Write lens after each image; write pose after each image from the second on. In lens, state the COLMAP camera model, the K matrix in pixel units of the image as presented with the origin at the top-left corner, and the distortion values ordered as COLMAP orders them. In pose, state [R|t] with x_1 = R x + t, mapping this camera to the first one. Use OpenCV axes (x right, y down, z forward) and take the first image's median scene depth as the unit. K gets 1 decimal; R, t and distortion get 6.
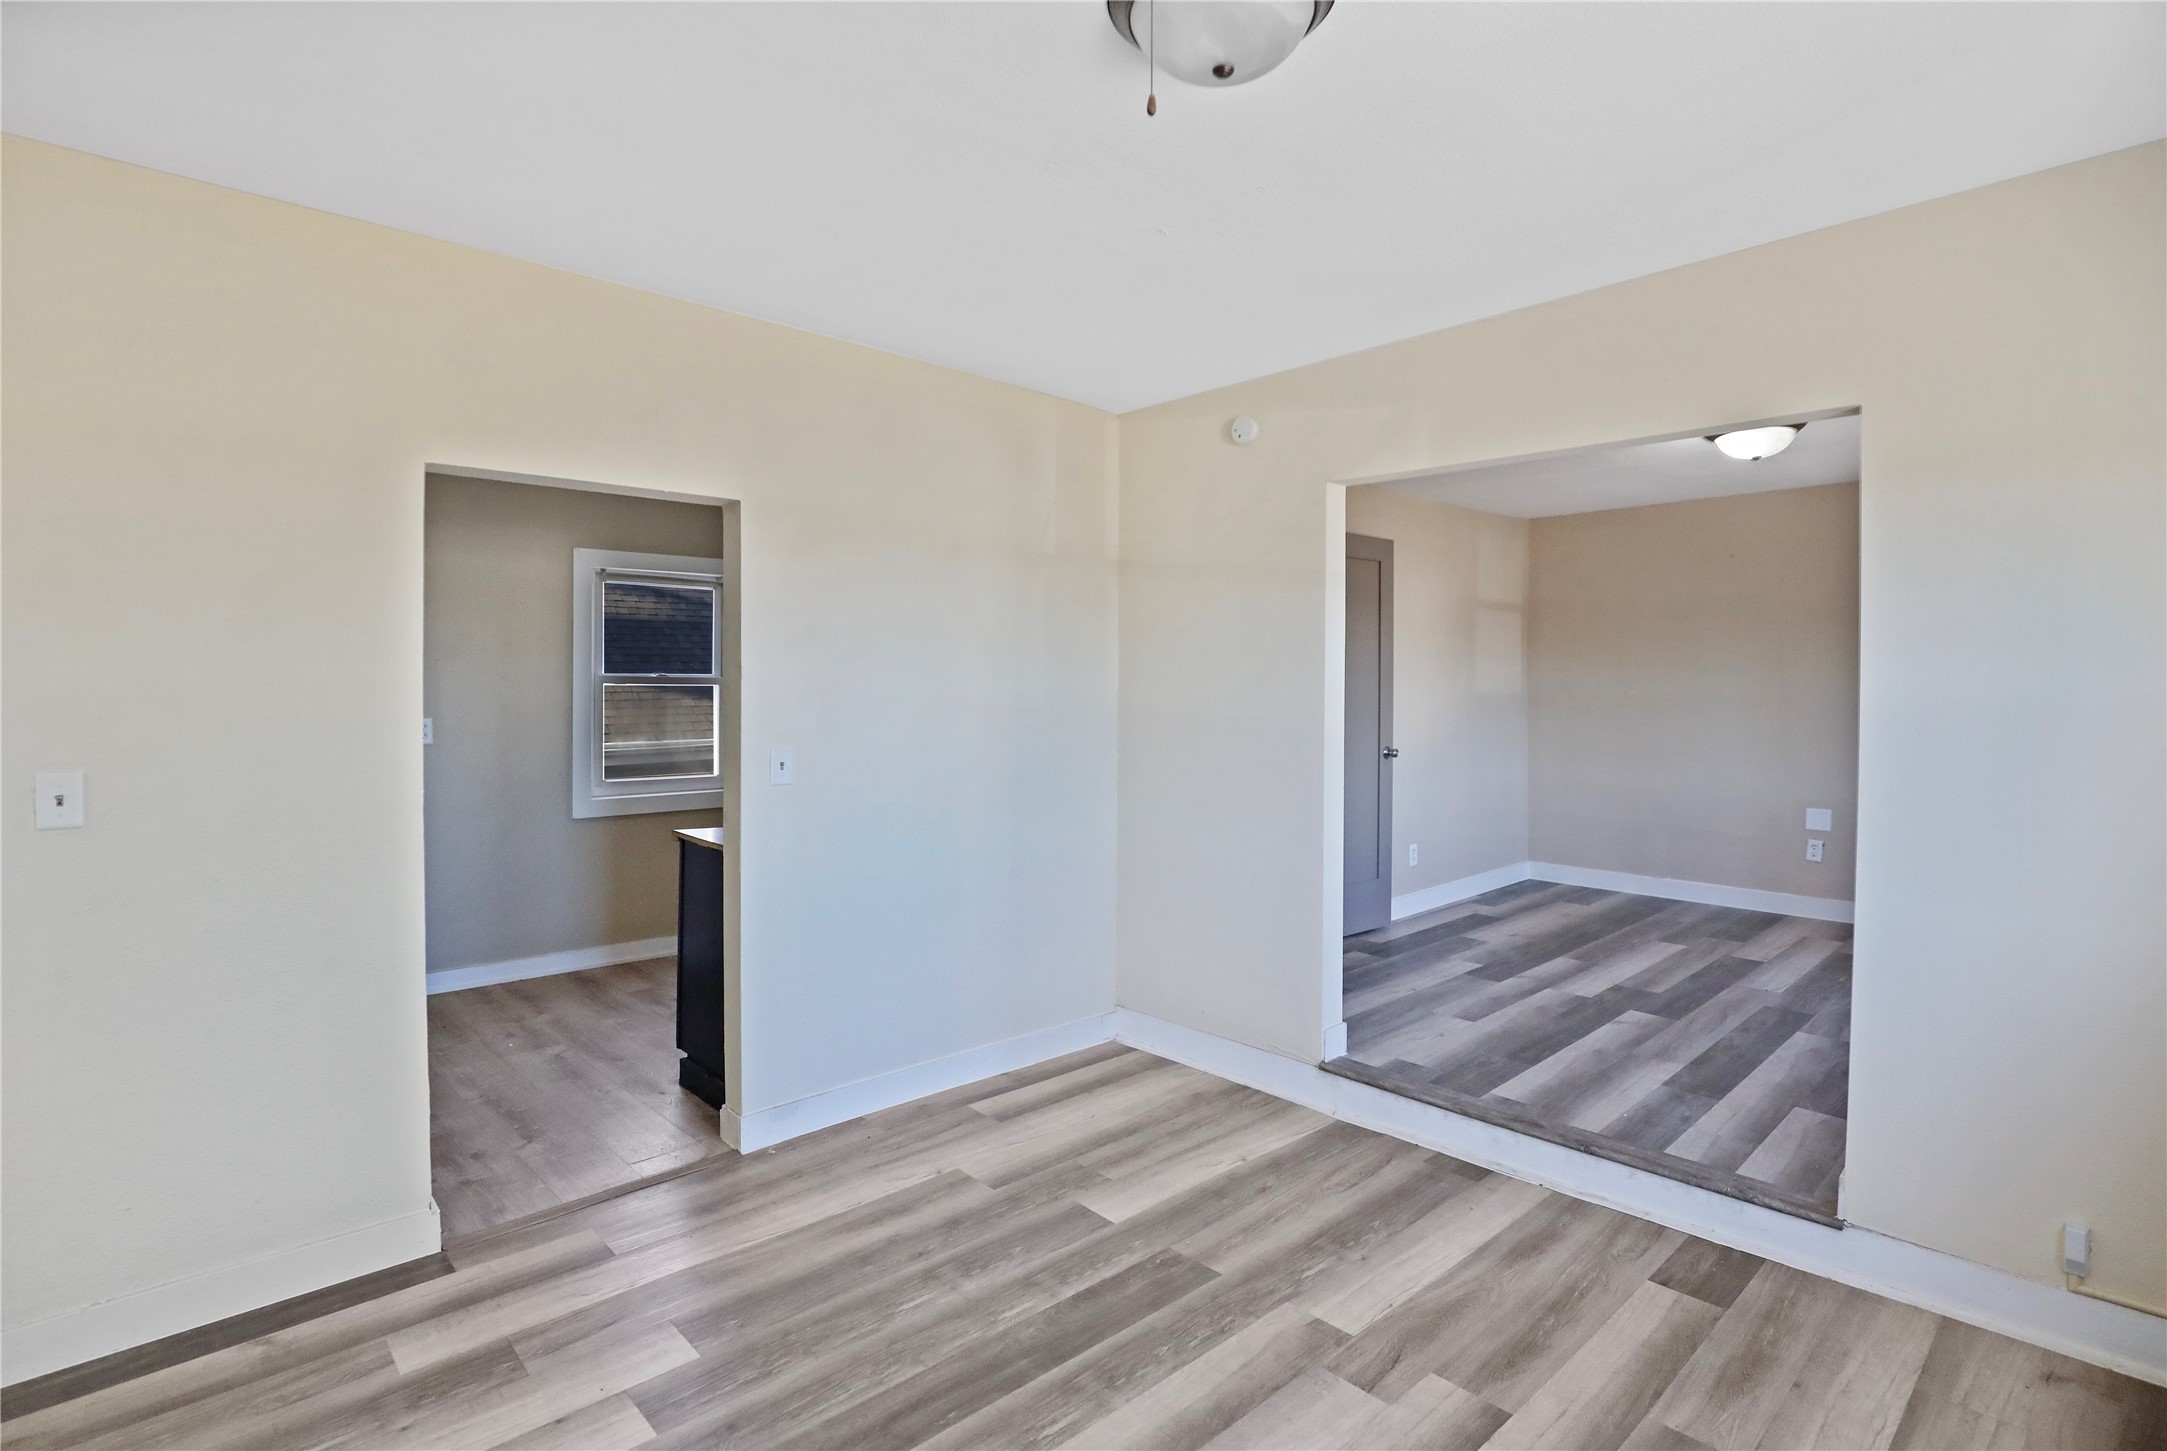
lens RADIAL K [[1055.7, 0, 1082.5], [0, 1055.7, 685.7], [0, 0, 1]] dist [-0.028489, 0.000215]
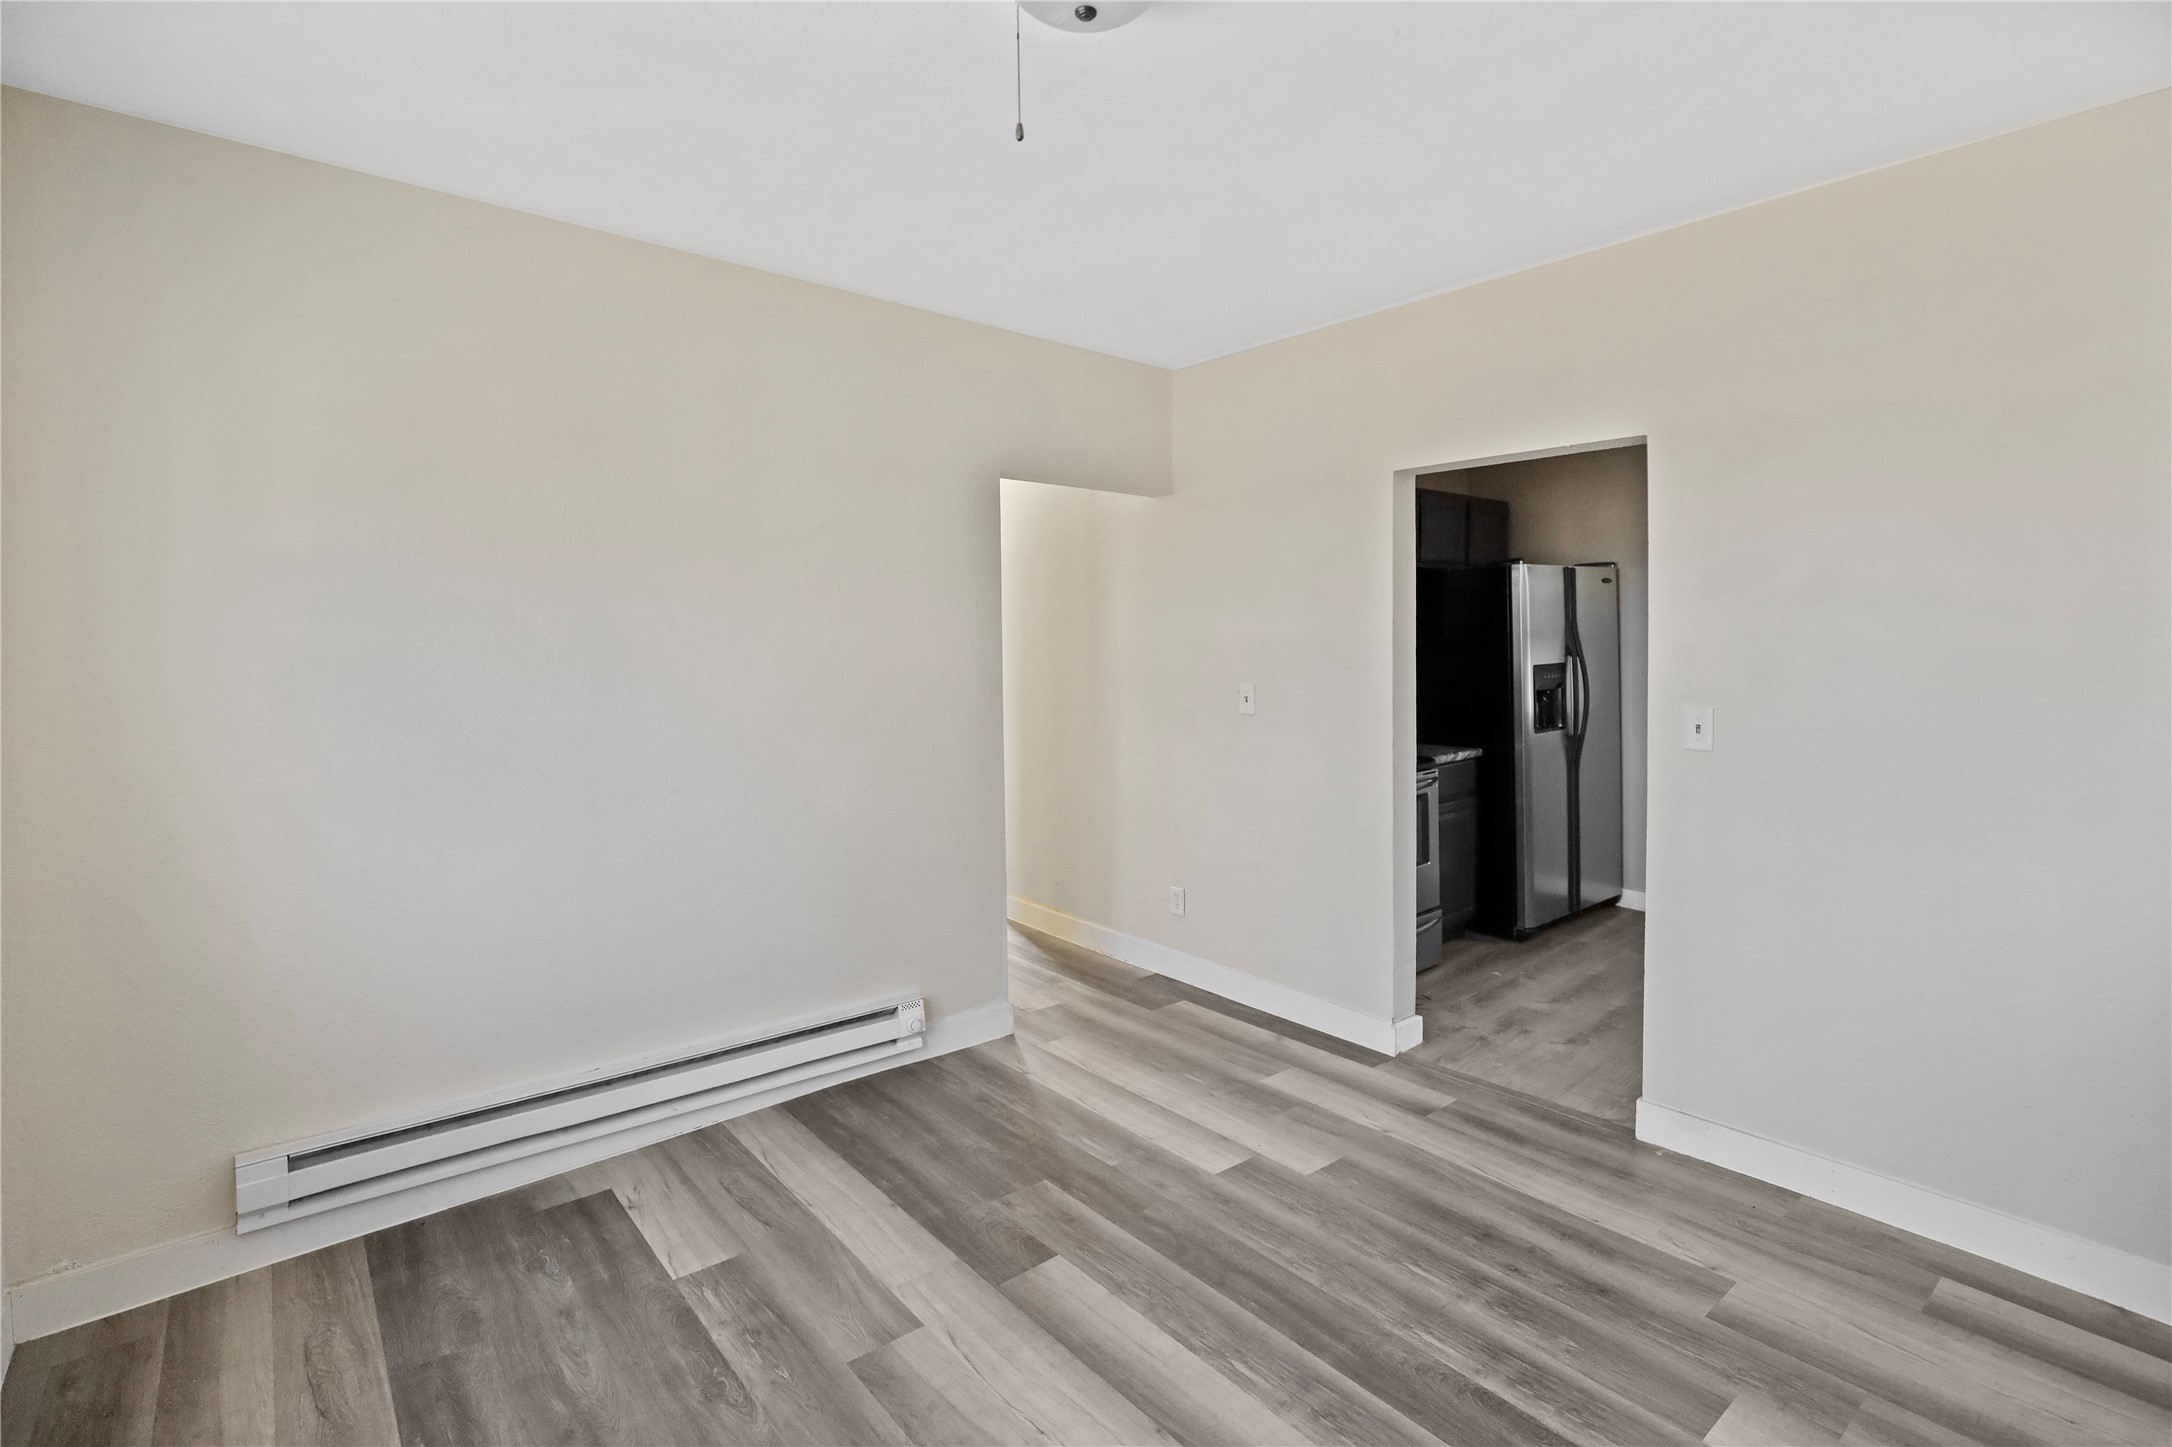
lens RADIAL K [[1023.0, 0, 1090.9], [0, 1023.0, 639.9], [0, 0, 1]] dist [-0.017097, 0.000317]
pose [[-0.057063, -0.002351, -0.998368, 0.611801], [0.004788, 0.999985, -0.002628, 0.005341], [0.998359, -0.004930, -0.057051, 0.578397]]
